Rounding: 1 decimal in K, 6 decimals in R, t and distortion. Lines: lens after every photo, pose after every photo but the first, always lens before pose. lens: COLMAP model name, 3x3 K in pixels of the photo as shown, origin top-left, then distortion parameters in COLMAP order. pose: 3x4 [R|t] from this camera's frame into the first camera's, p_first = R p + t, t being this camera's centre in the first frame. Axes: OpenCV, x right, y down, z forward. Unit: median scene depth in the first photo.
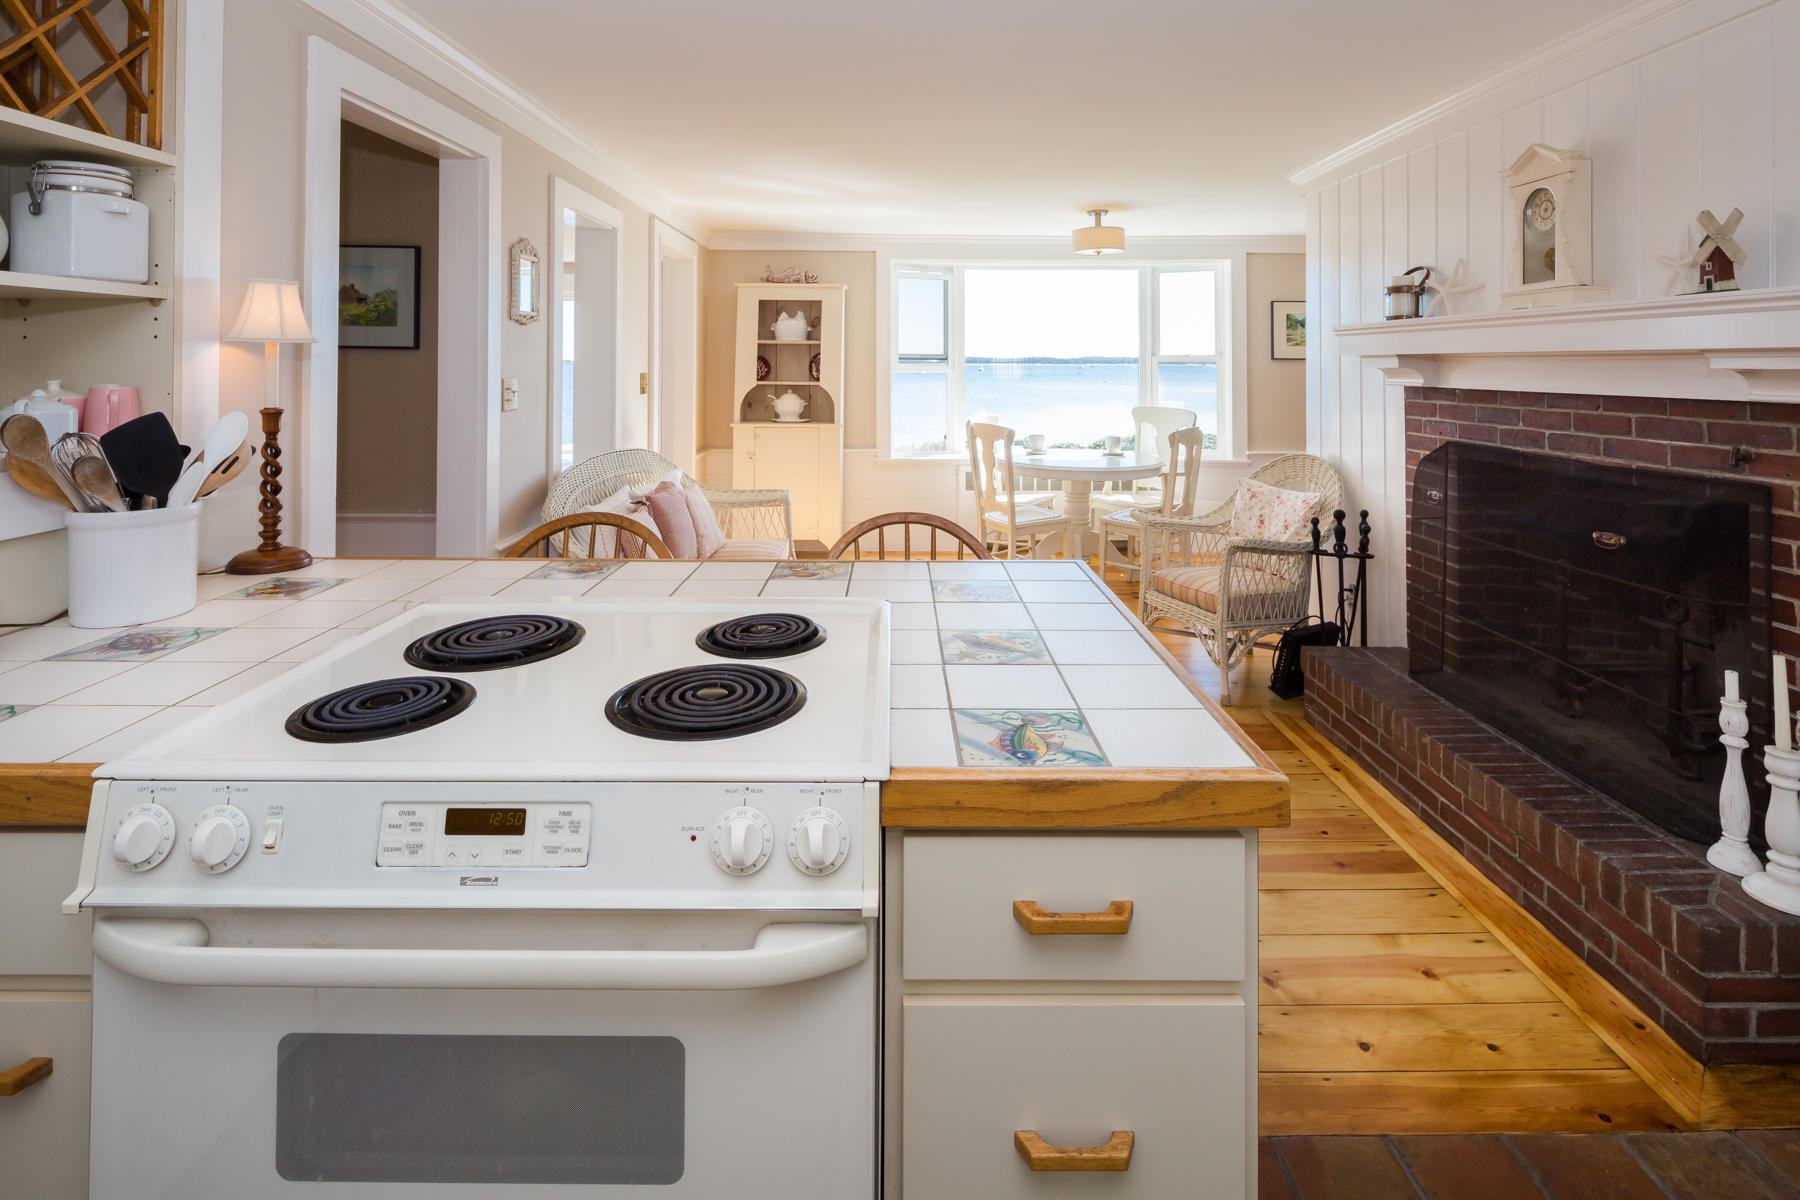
lens RADIAL K [[864.3, 0, 900.0], [0, 864.3, 600.0], [0, 0, 1]] dist [0.000101, 0.000086]
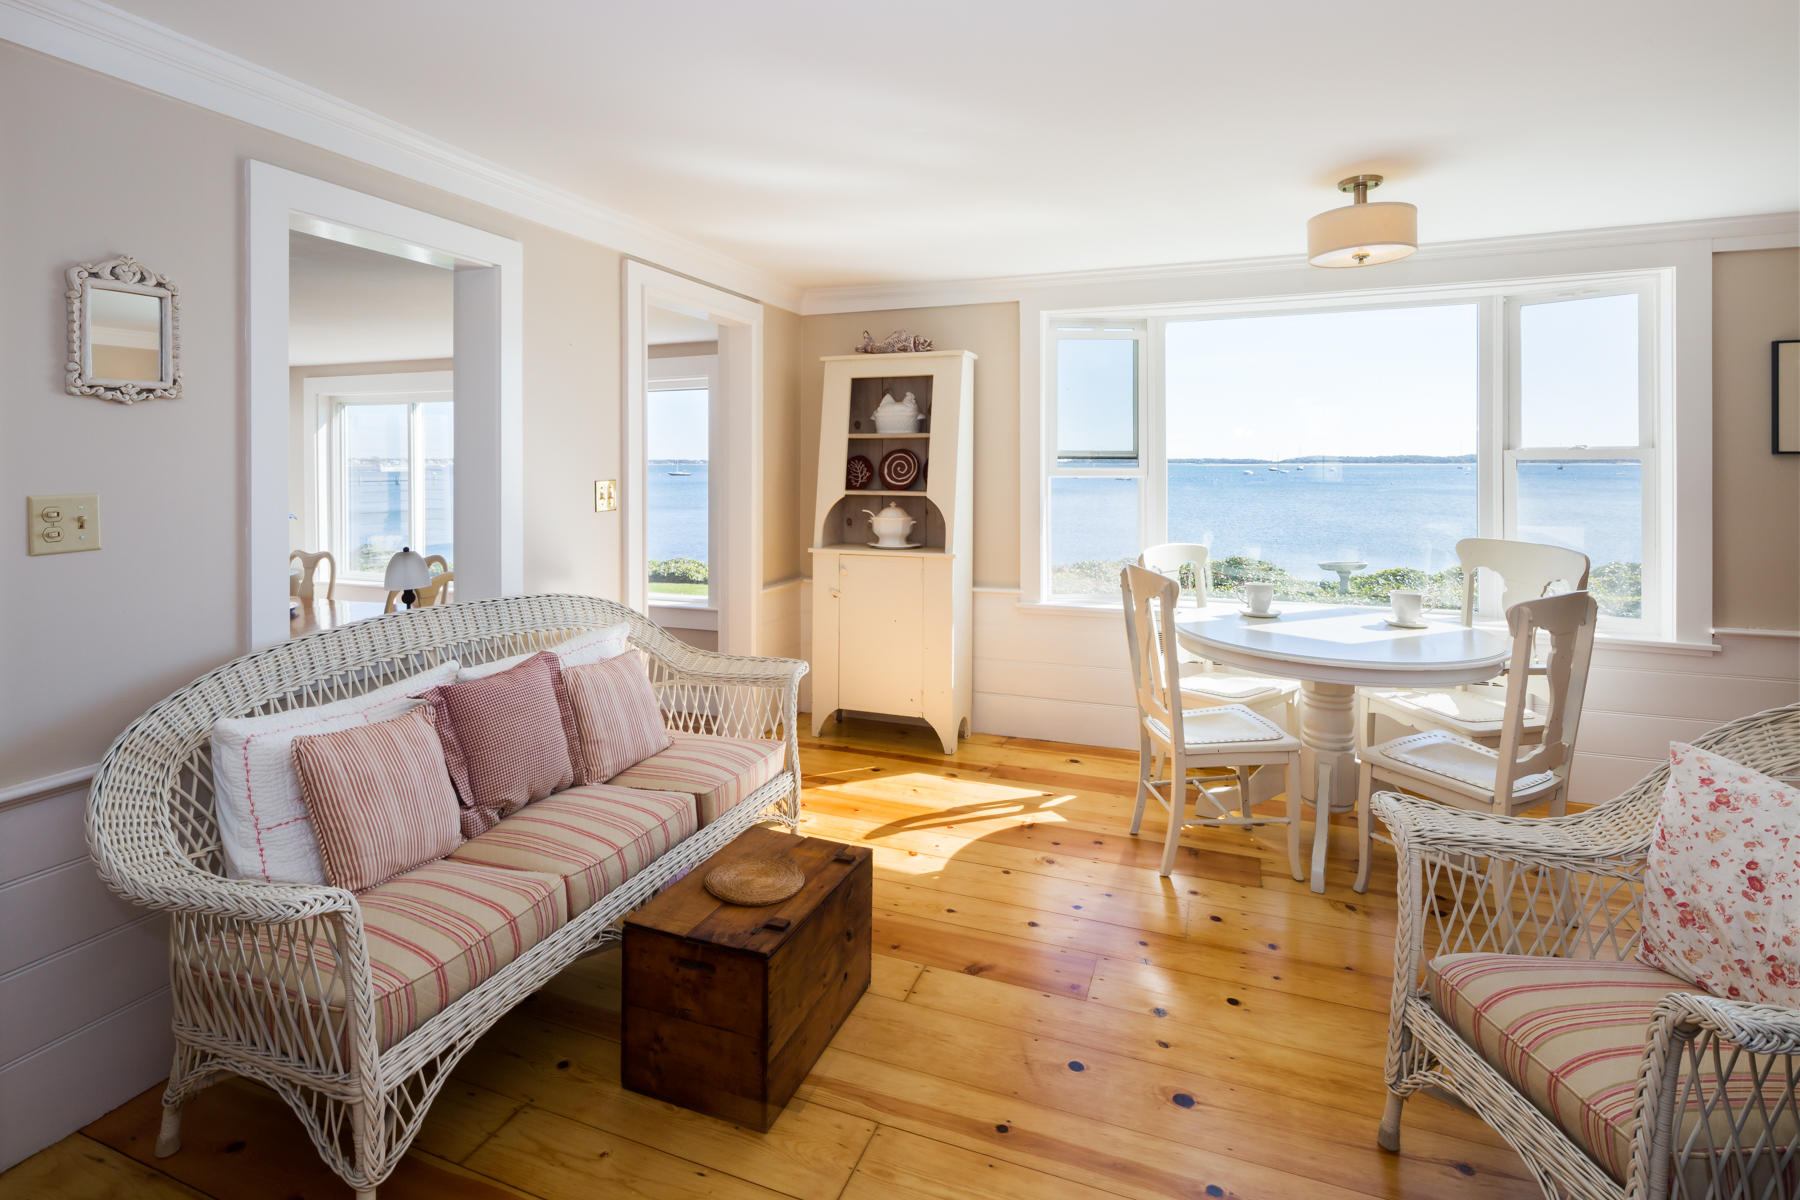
lens RADIAL K [[891.1, 0, 902.7], [0, 891.1, 612.3], [0, 0, 1]] dist [-0.001797, -0.000176]
pose [[0.934930, 0.054105, -0.350683, 0.139650], [-0.089433, 0.992331, -0.085329, -0.095897], [0.343377, 0.111139, 0.932599, 0.346347]]
